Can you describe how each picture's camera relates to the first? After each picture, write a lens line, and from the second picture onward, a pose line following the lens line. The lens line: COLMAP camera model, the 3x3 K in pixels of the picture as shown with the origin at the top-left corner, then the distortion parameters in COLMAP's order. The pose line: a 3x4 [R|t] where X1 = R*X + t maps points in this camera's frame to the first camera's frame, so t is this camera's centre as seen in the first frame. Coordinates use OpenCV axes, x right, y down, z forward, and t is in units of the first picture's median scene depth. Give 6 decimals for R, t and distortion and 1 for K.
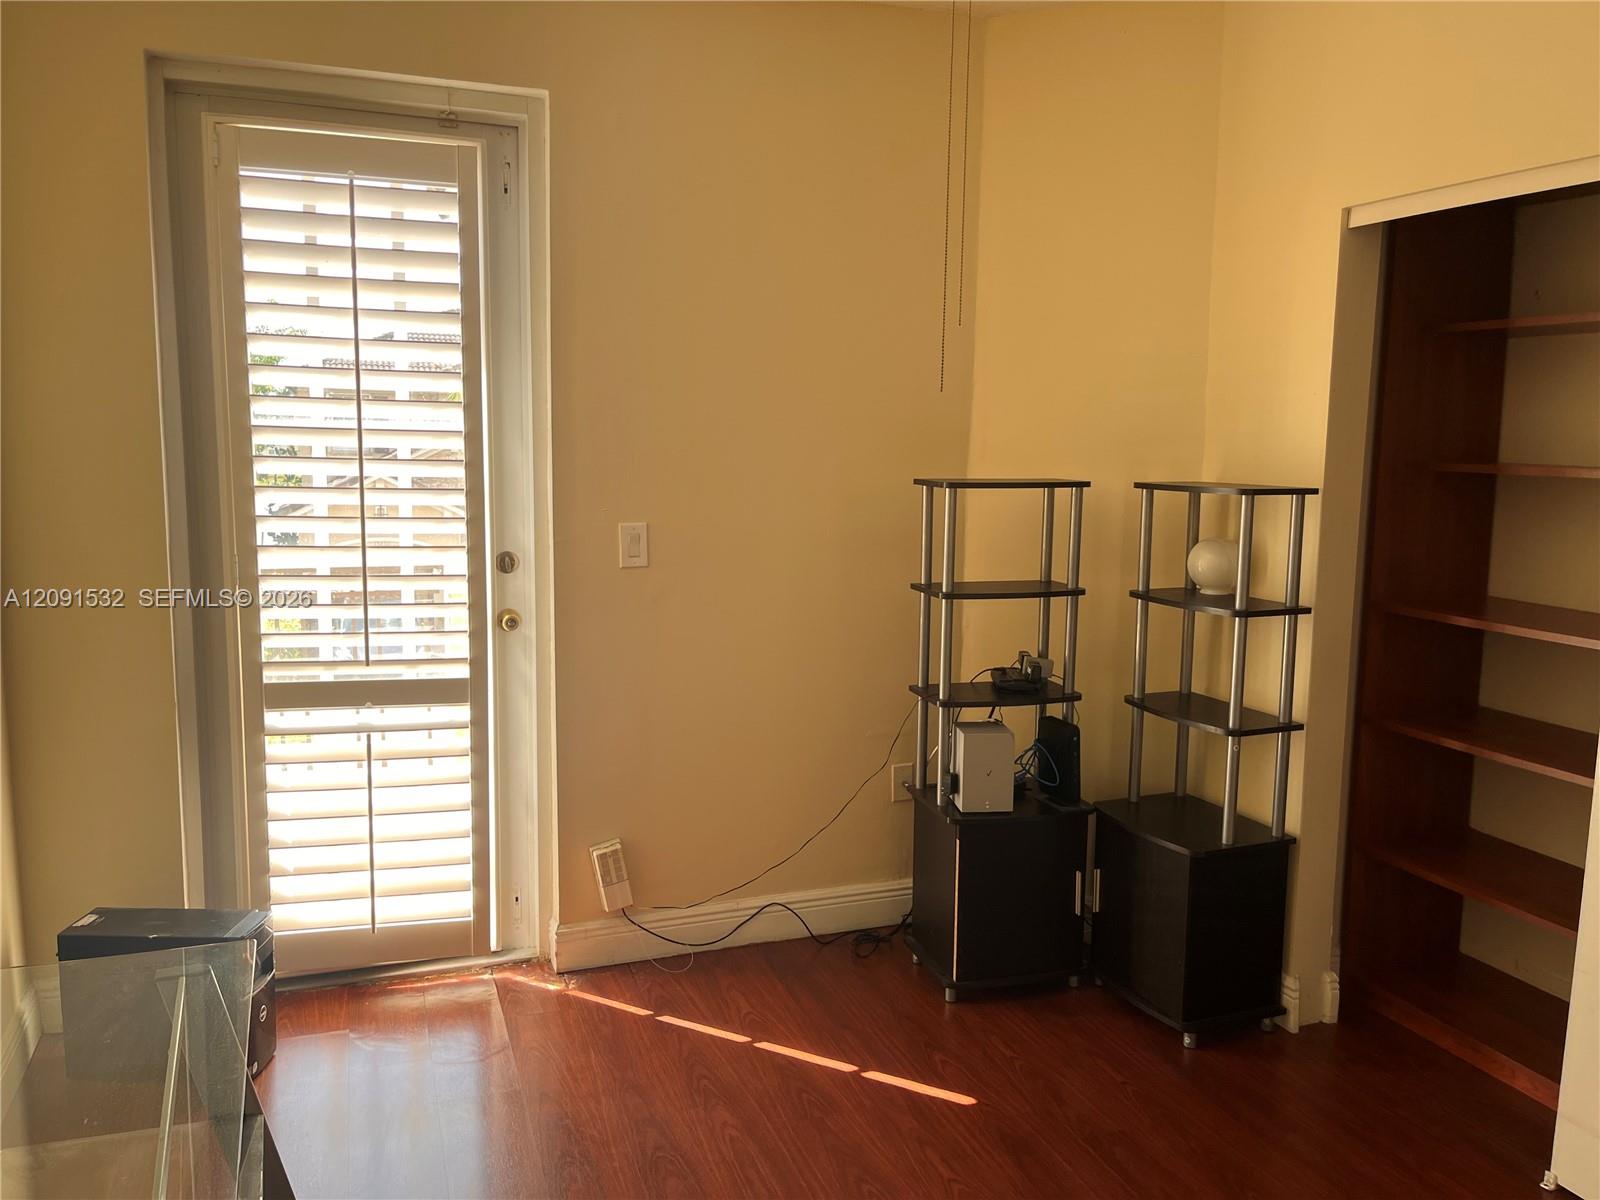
lens RADIAL K [[1248.3, 0, 794.1], [0, 1248.3, 585.8], [0, 0, 1]] dist [0.031341, -0.030245]
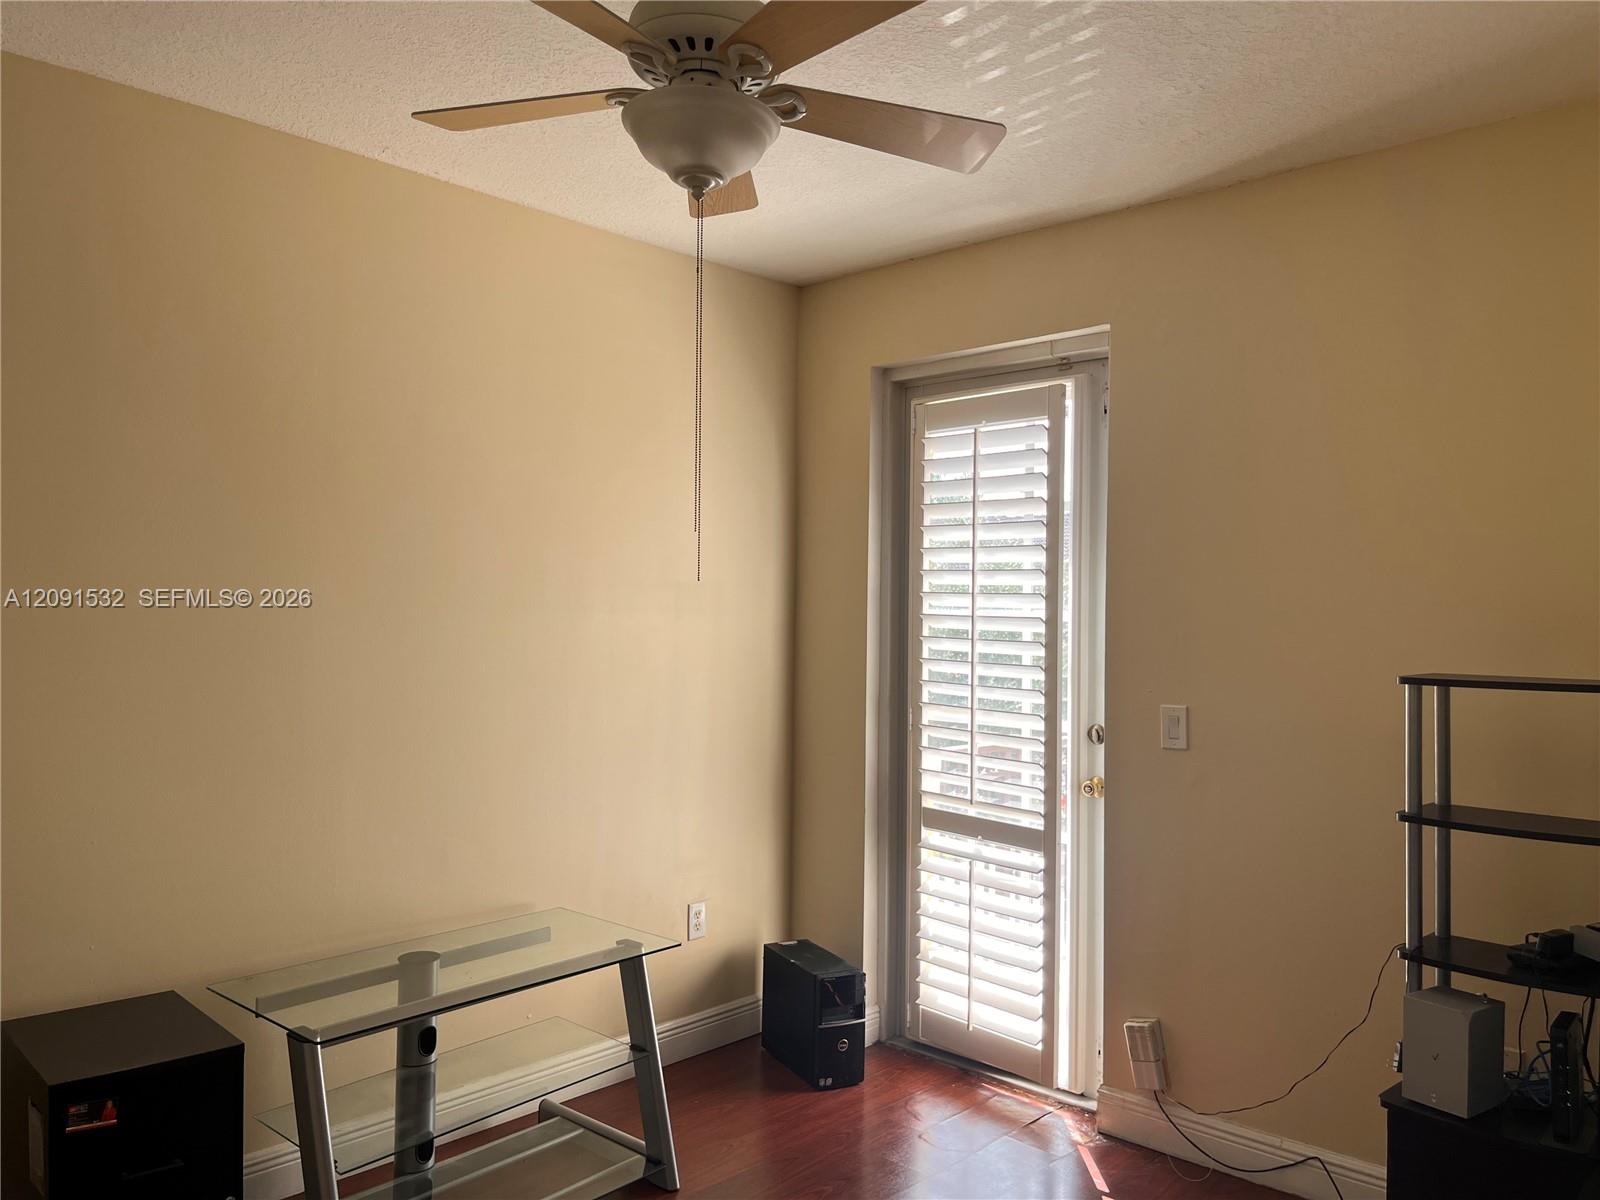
lens RADIAL K [[1248.3, 0, 790.3], [0, 1248.3, 604.6], [0, 0, 1]] dist [0.031341, -0.030245]
pose [[0.423394, -0.013670, -0.905842, 0.686462], [-0.121652, 0.989972, -0.071800, -0.020922], [0.897741, 0.140597, 0.417486, 0.279203]]
